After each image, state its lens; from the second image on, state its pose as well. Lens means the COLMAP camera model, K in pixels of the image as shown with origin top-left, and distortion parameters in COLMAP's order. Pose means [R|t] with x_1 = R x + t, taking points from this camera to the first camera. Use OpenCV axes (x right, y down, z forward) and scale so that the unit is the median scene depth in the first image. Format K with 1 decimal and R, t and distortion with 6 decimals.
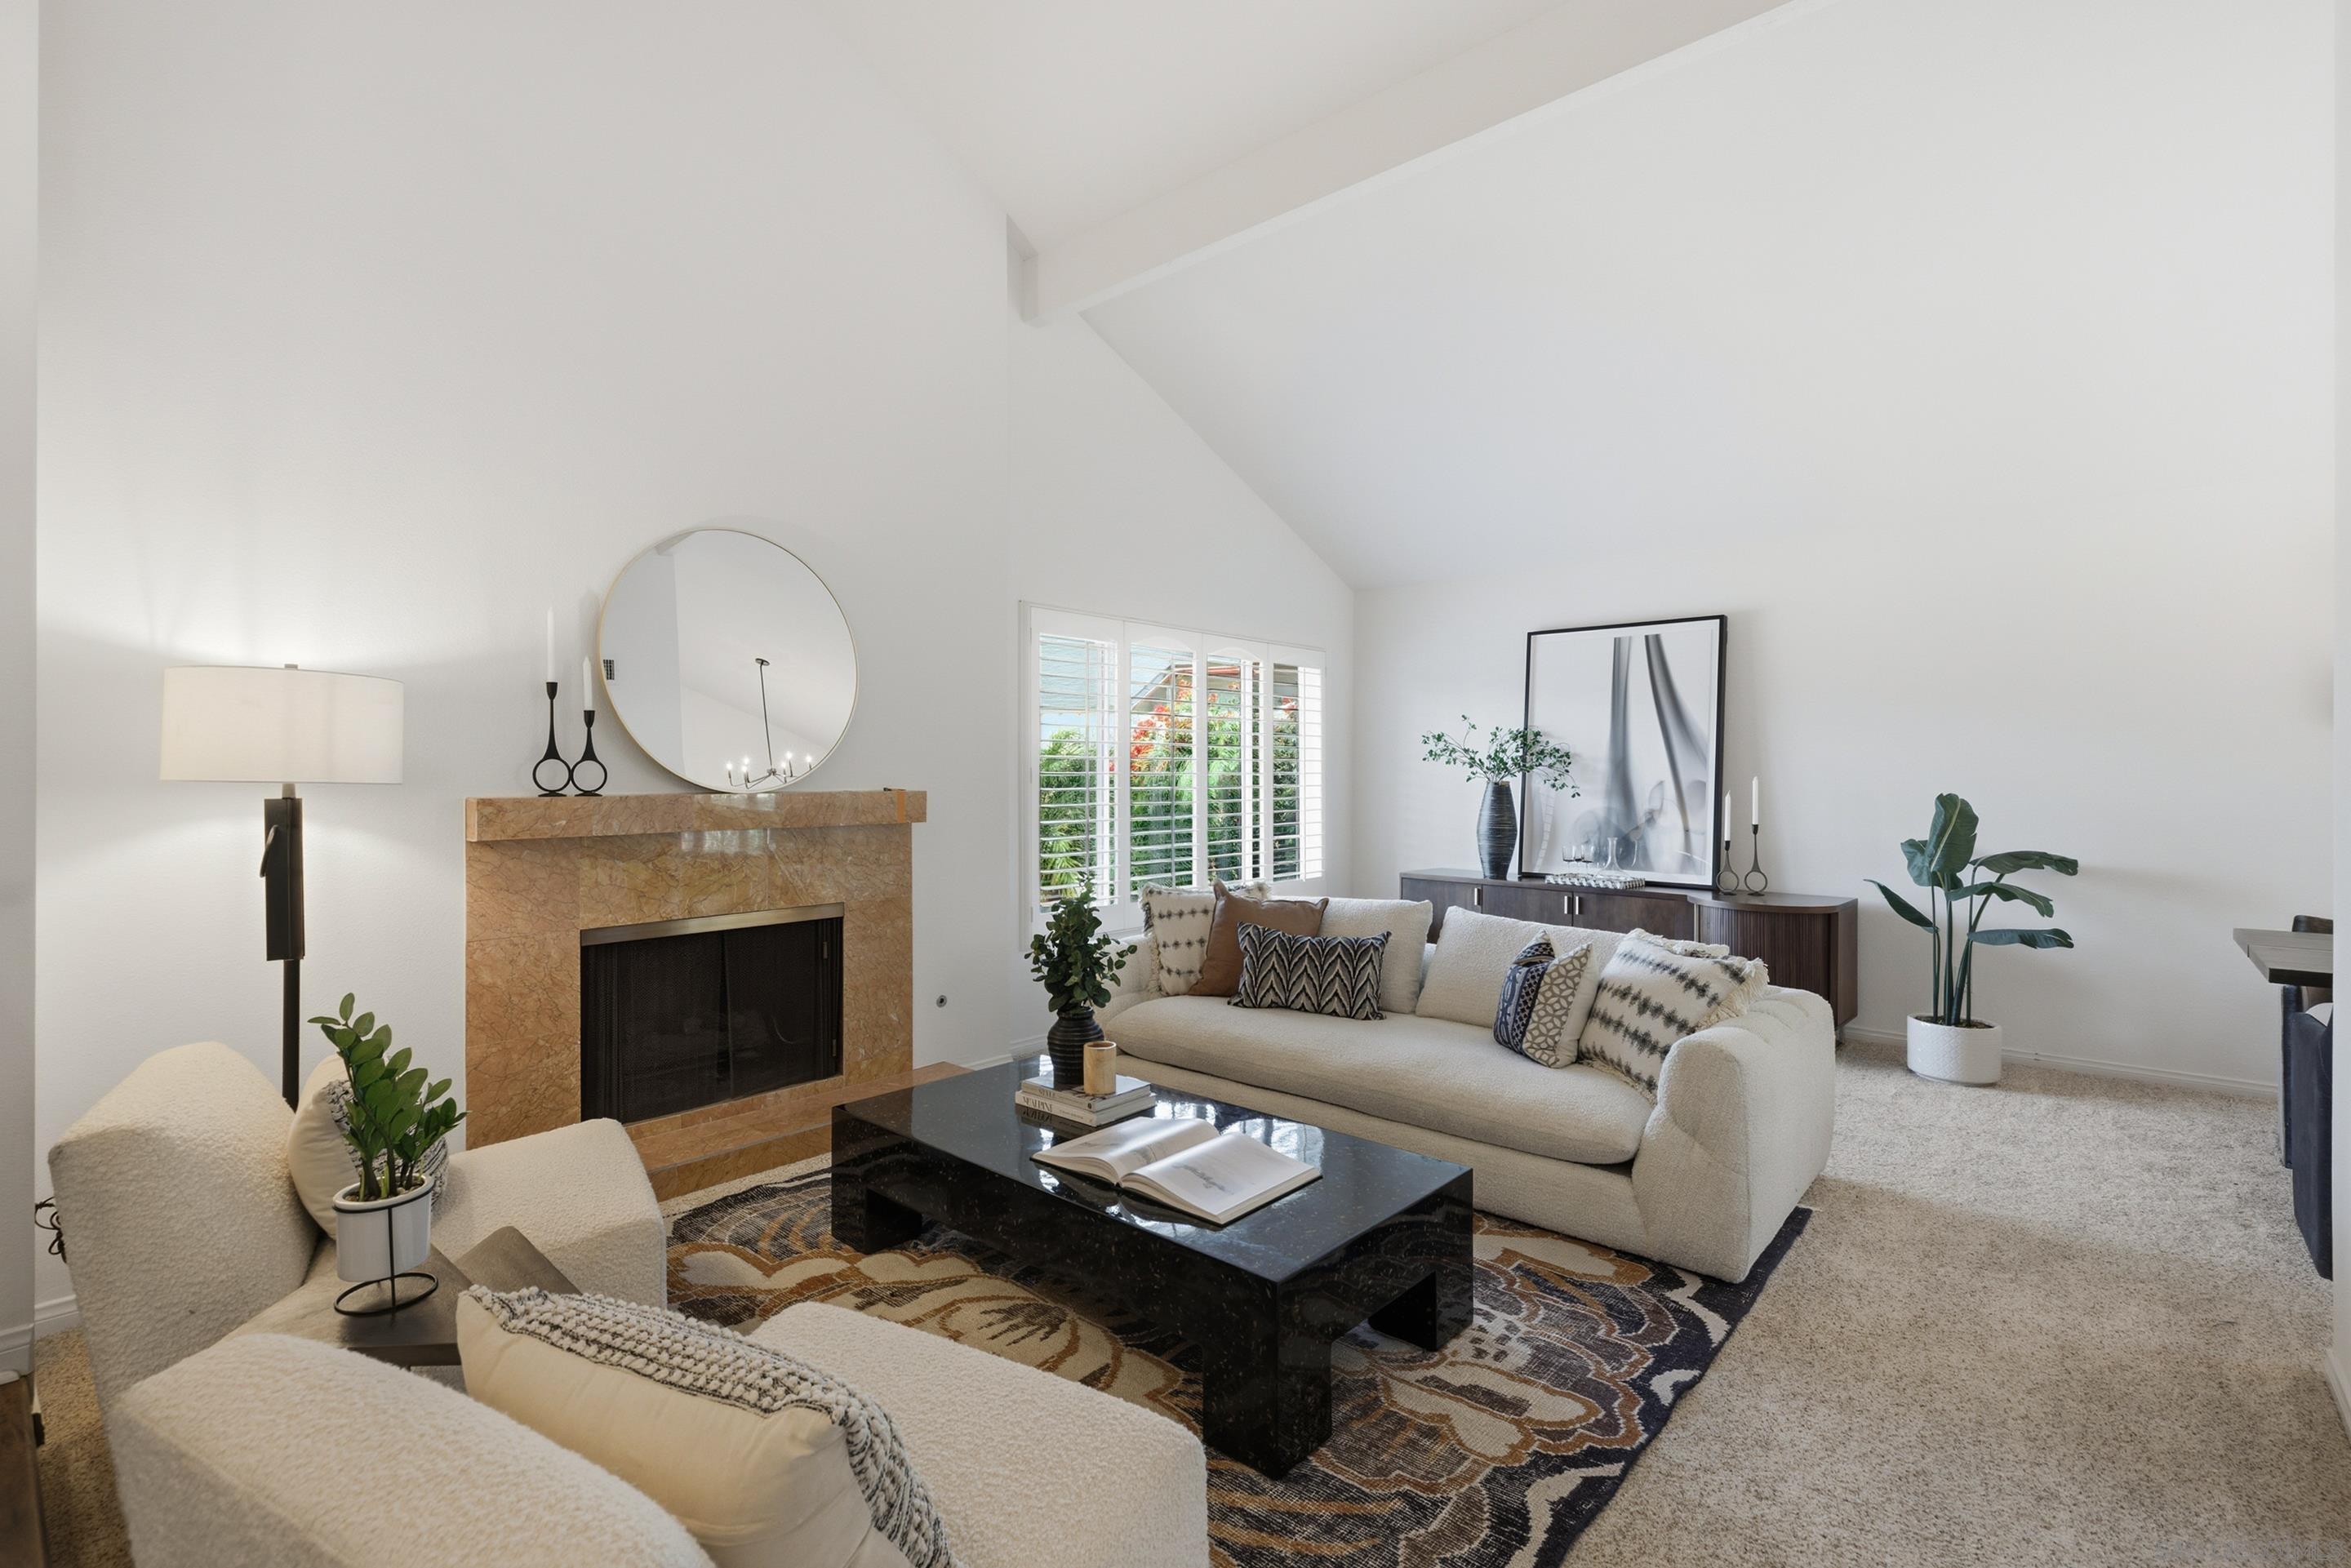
lens RADIAL K [[1054.8, 0, 1175.7], [0, 1054.8, 768.6], [0, 0, 1]] dist [0.005676, -0.001241]
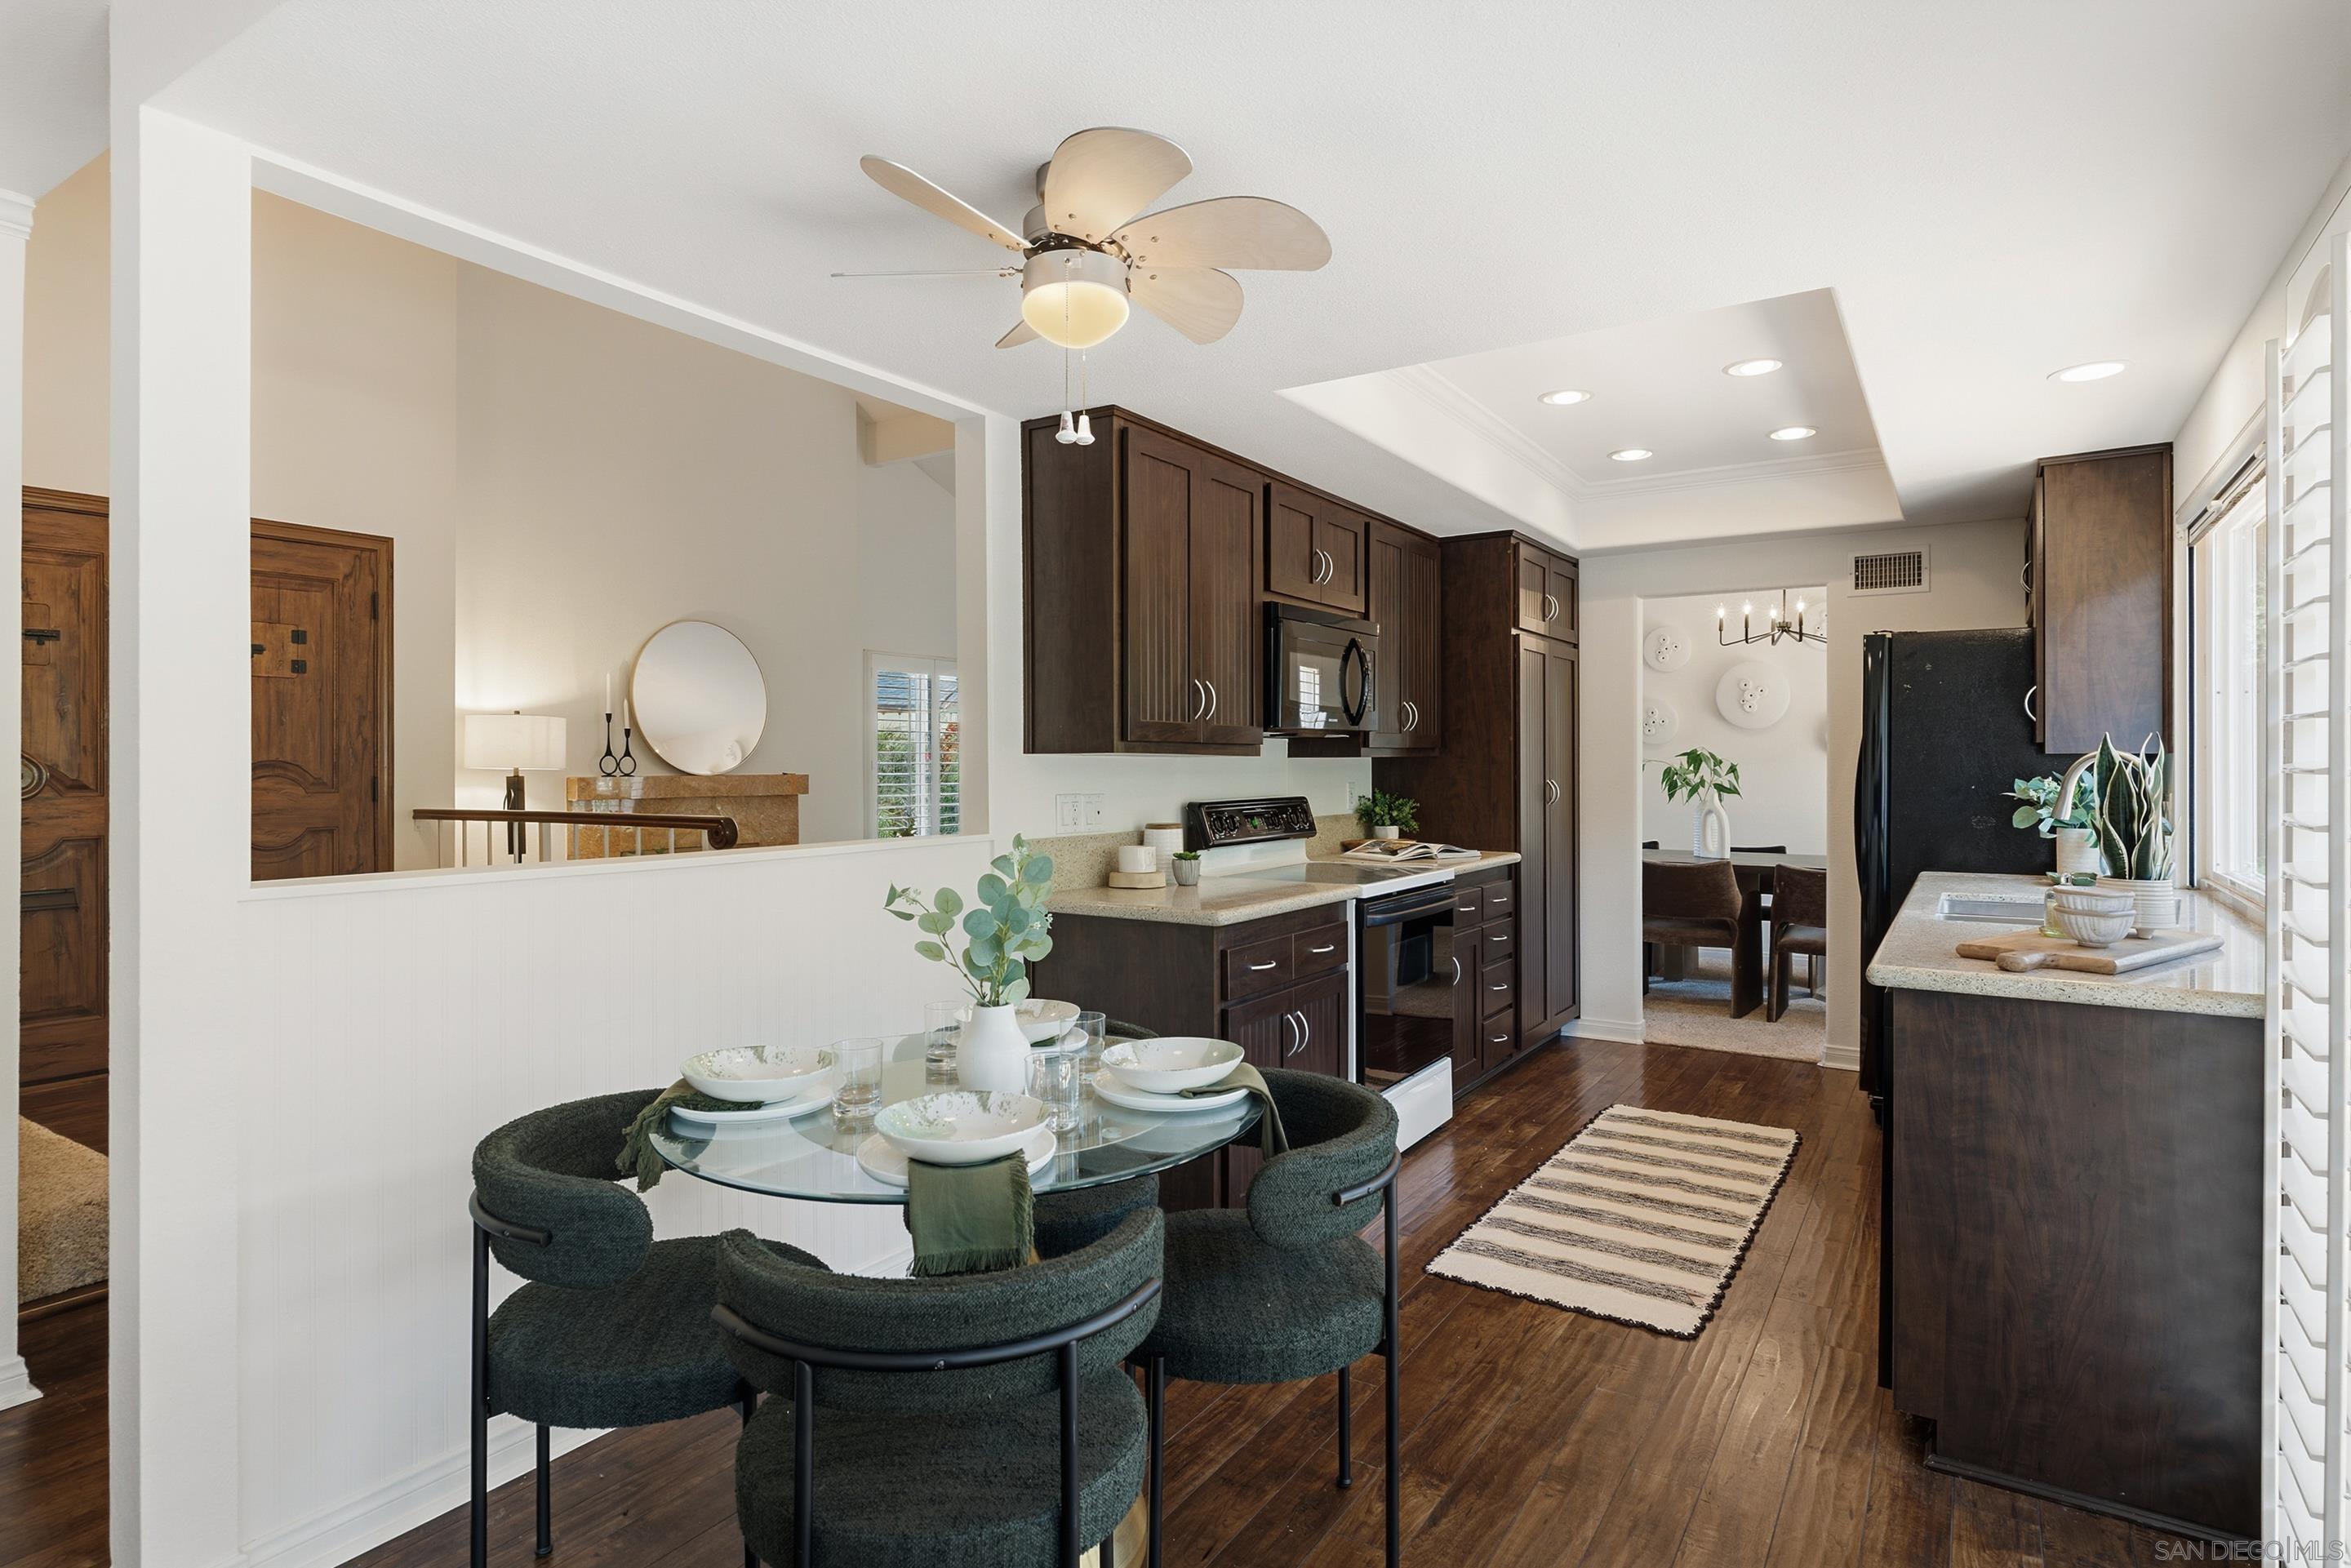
lens RADIAL K [[1227.6, 0, 1174.6], [0, 1227.6, 758.6], [0, 0, 1]] dist [-0.001467, -0.000194]
pose [[0.990600, -0.000595, 0.136788, 0.070163], [0.000484, 1.000000, 0.000840, -0.005171], [-0.136789, -0.000766, 0.990600, -1.061985]]
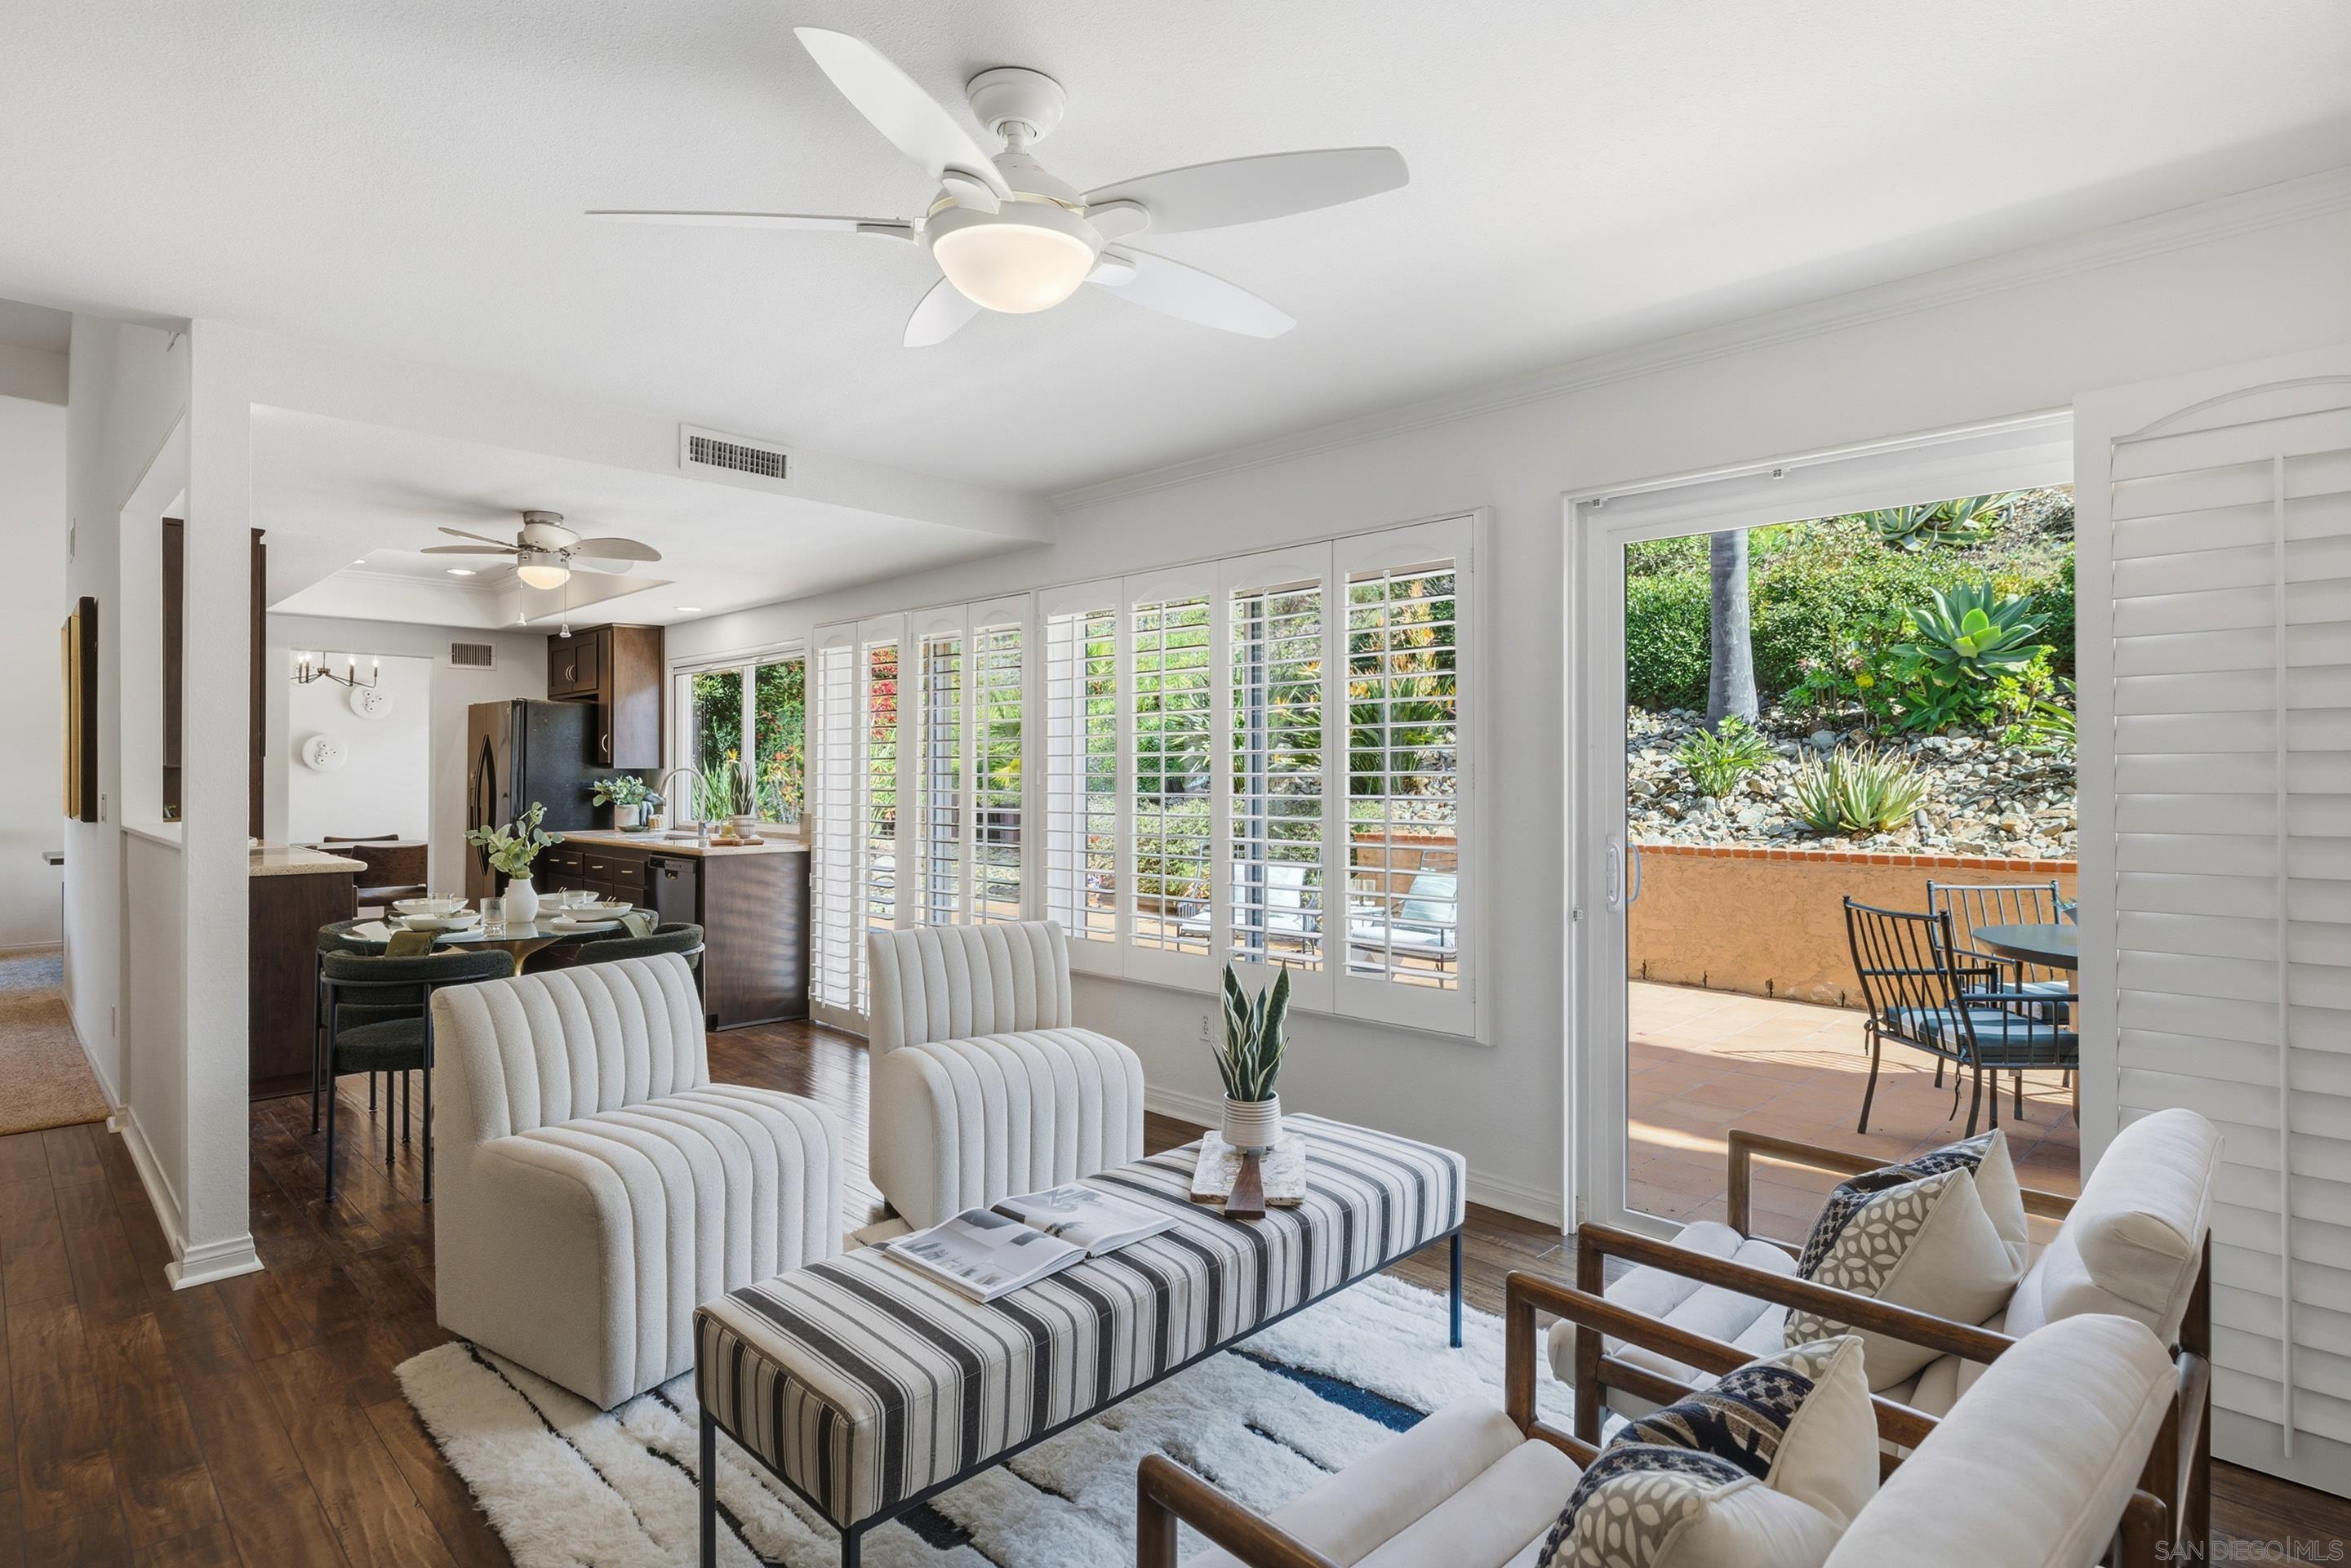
lens RADIAL K [[1213.2, 0, 1174.9], [0, 1213.2, 773.5], [0, 0, 1]] dist [0.001035, 0.000312]
pose [[0.067775, 0.000021, 0.997701, -1.095748], [-0.004144, 0.999991, 0.000260, -0.003133], [-0.997692, -0.004152, 0.067774, -1.241904]]
